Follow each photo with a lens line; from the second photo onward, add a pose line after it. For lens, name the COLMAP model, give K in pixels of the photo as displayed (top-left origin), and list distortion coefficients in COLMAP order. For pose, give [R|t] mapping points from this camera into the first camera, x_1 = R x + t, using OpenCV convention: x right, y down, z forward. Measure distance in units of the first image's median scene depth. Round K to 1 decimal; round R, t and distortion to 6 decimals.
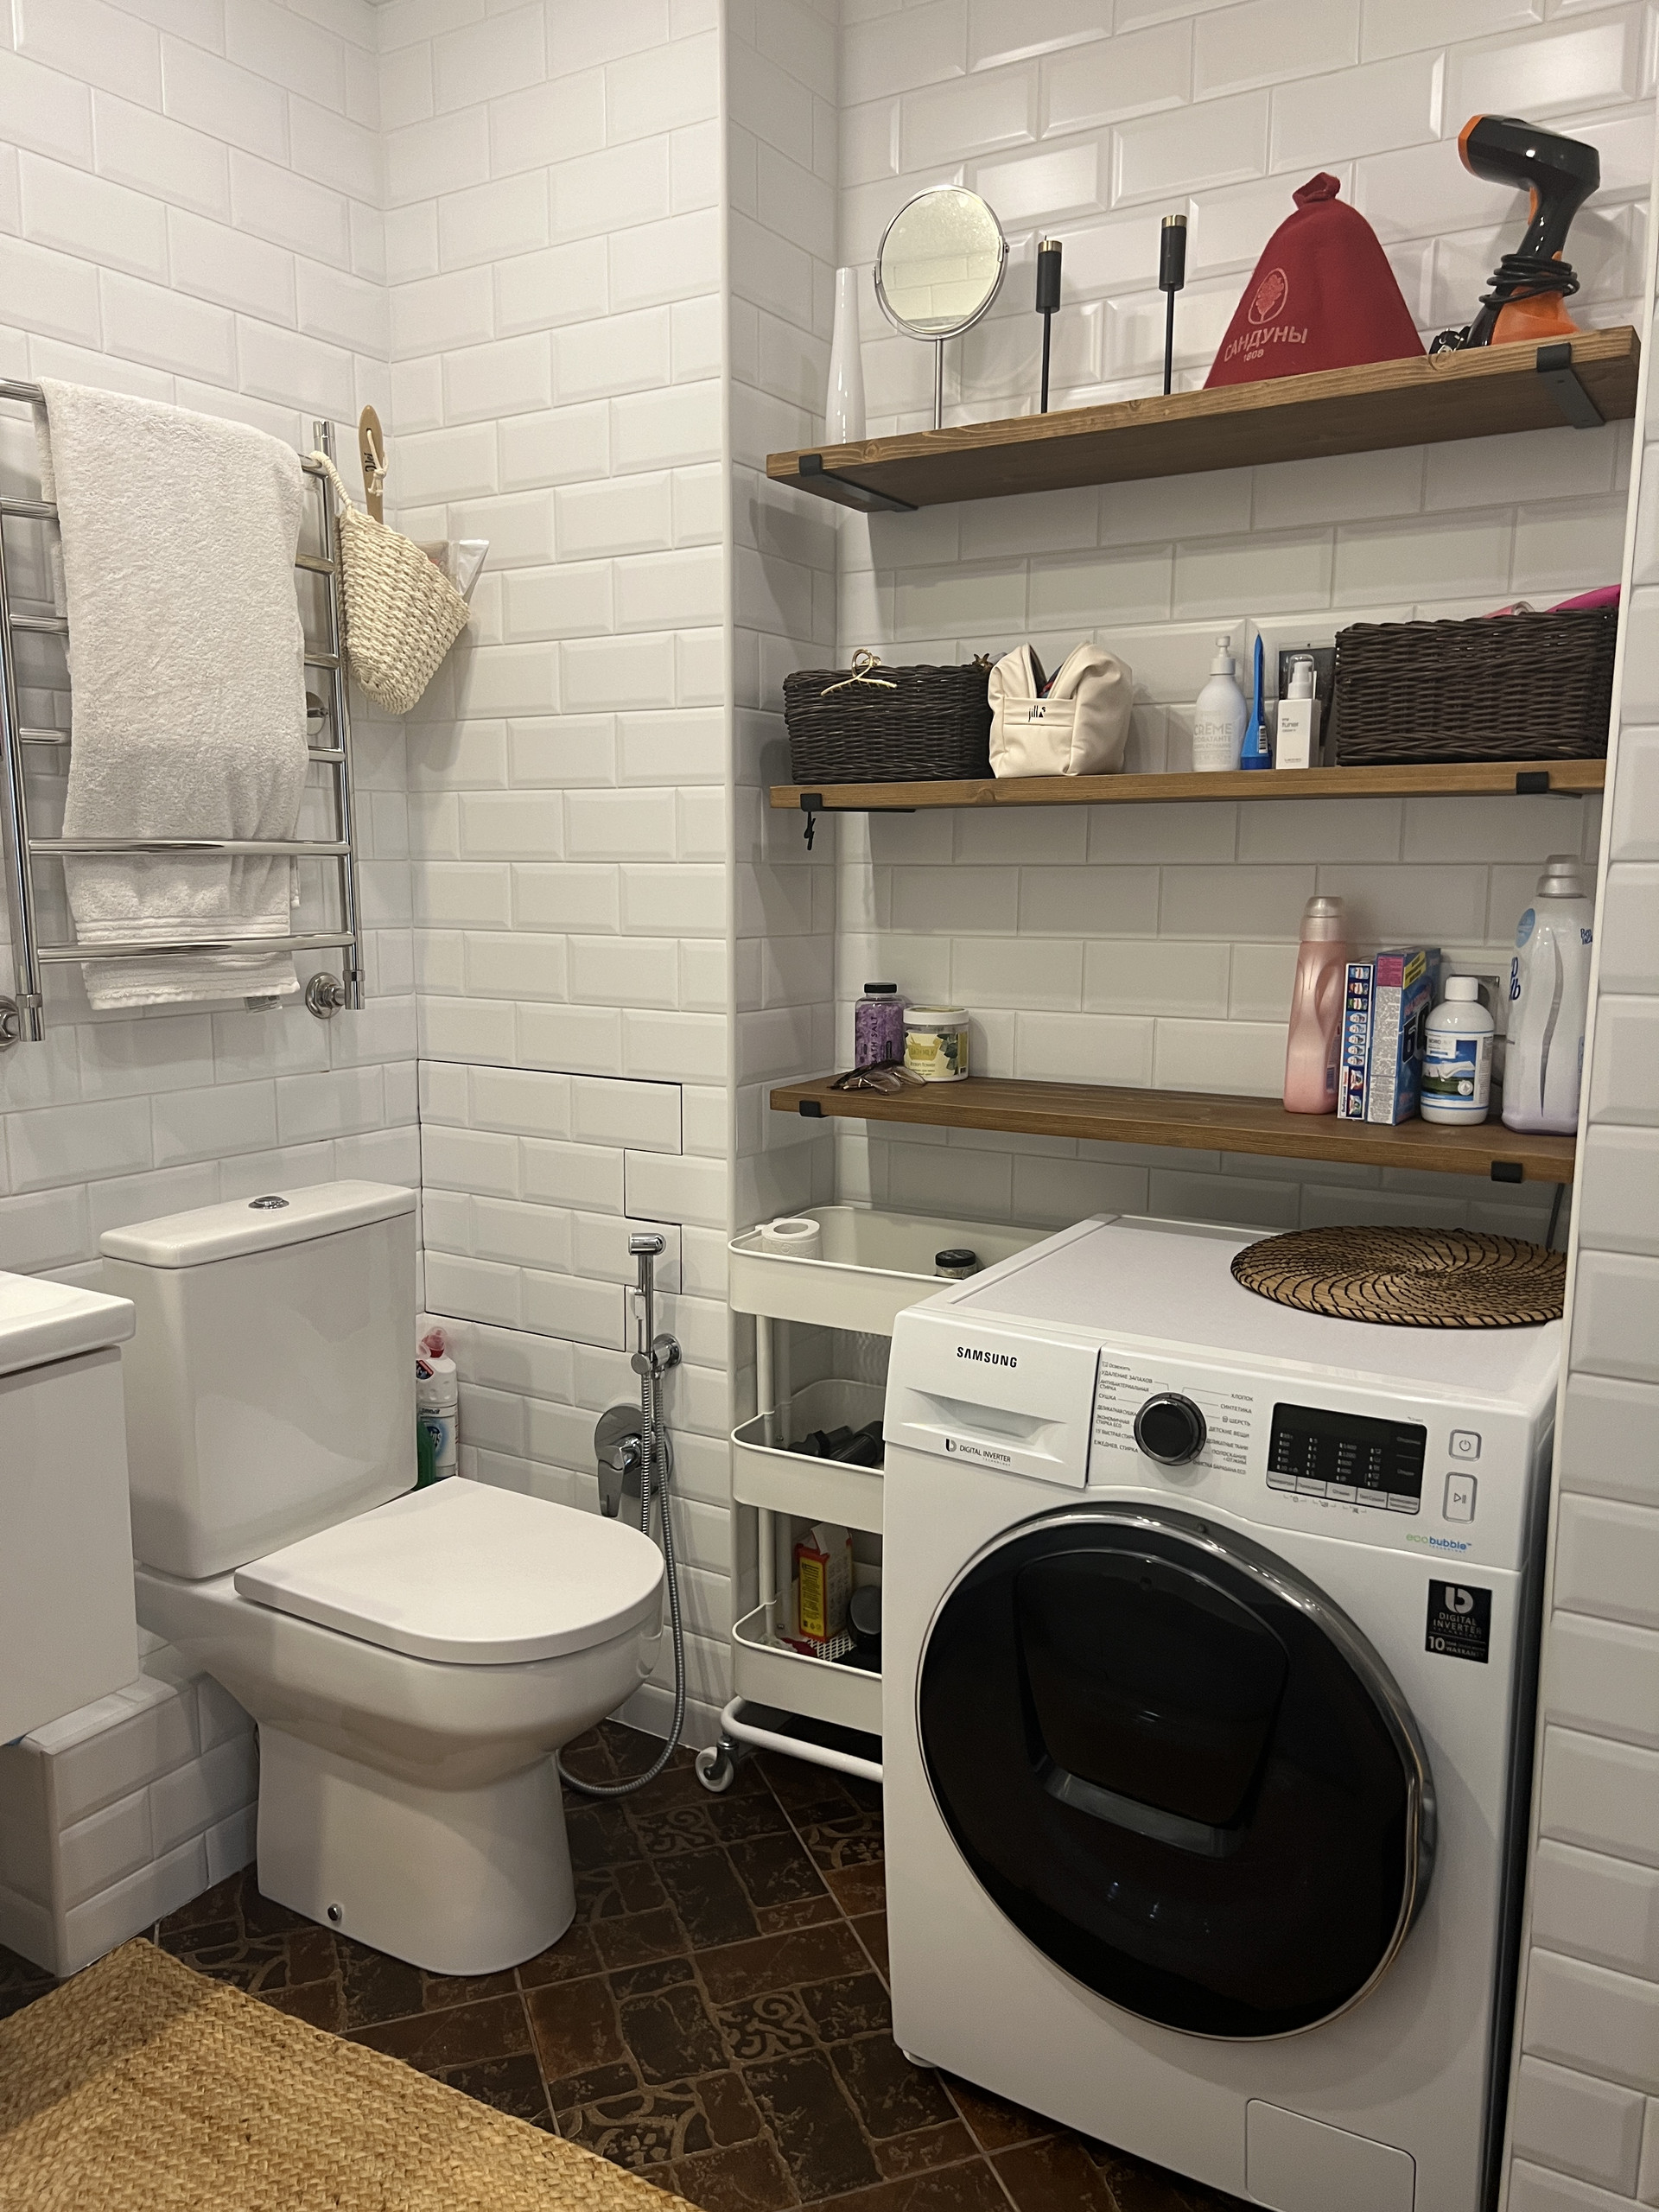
lens RADIAL K [[1662.9, 0, 835.2], [0, 1662.9, 1111.9], [0, 0, 1]] dist [0.062431, -0.090227]
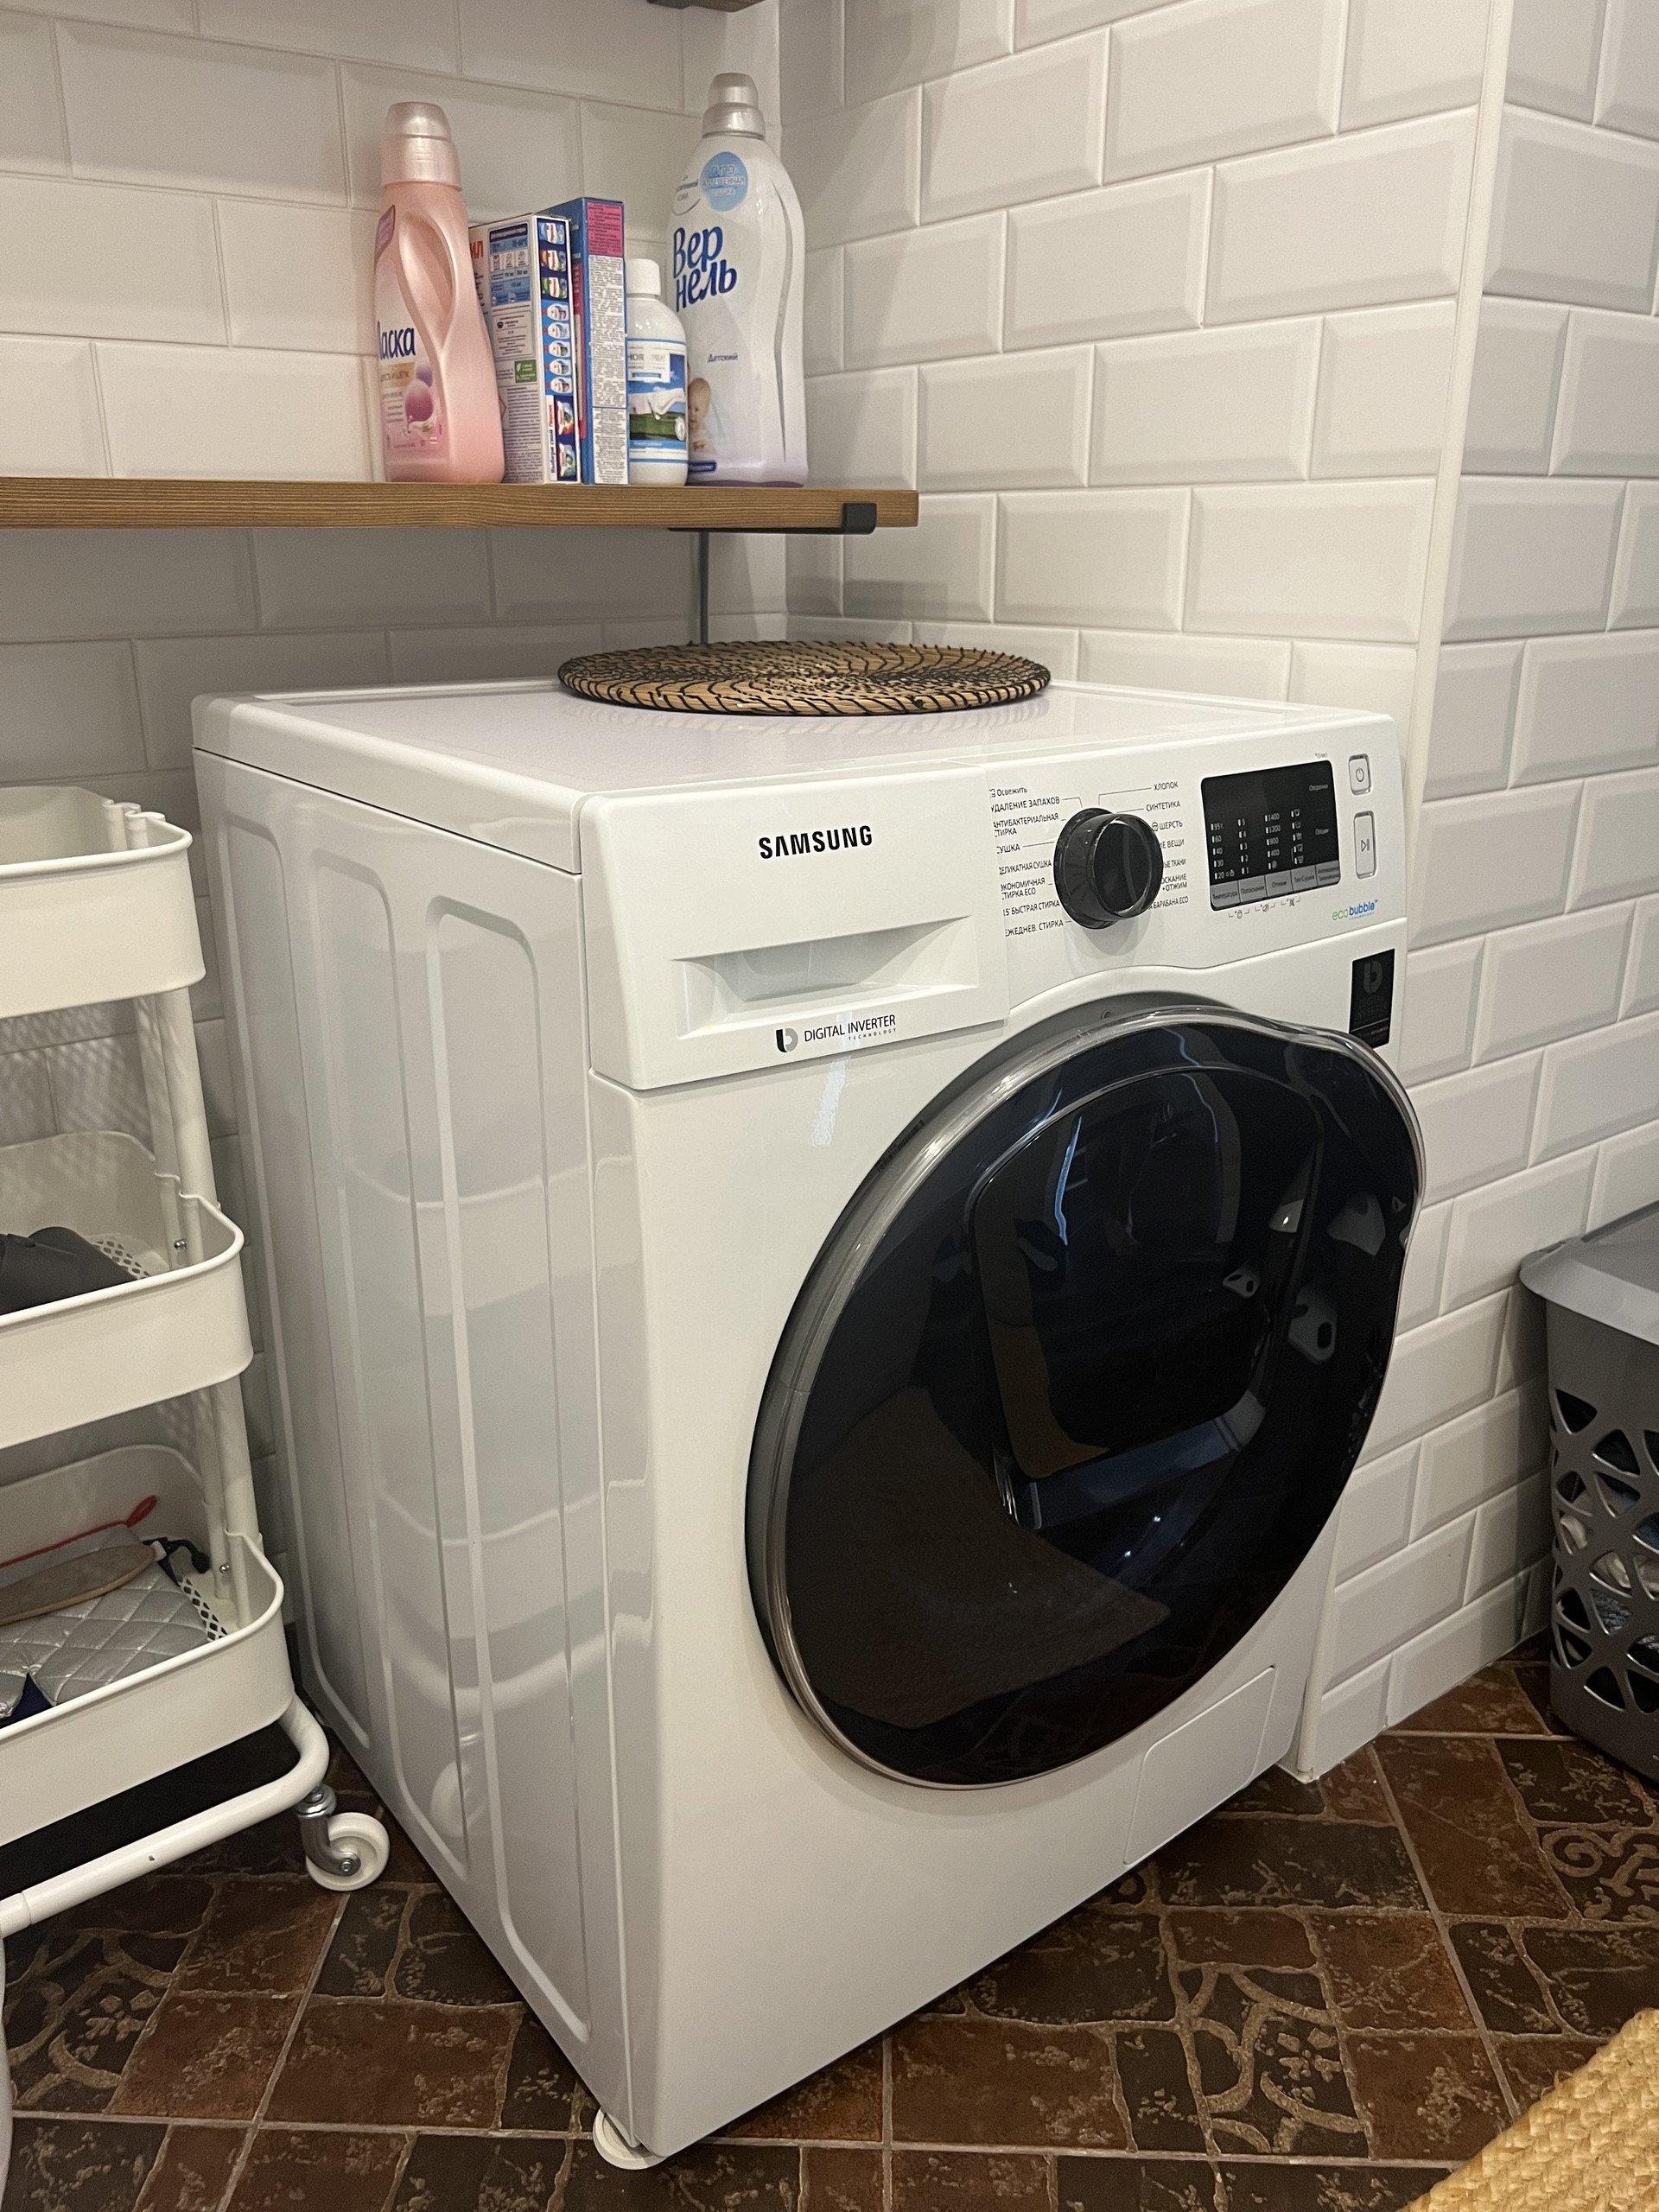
lens RADIAL K [[1681.0, 0, 827.0], [0, 1681.0, 1092.1], [0, 0, 1]] dist [0.054416, -0.076276]
pose [[0.373396, -0.300128, 0.877780, -0.331958], [0.144058, 0.953500, 0.264737, 0.077317], [-0.916418, 0.027600, 0.399269, 0.717391]]
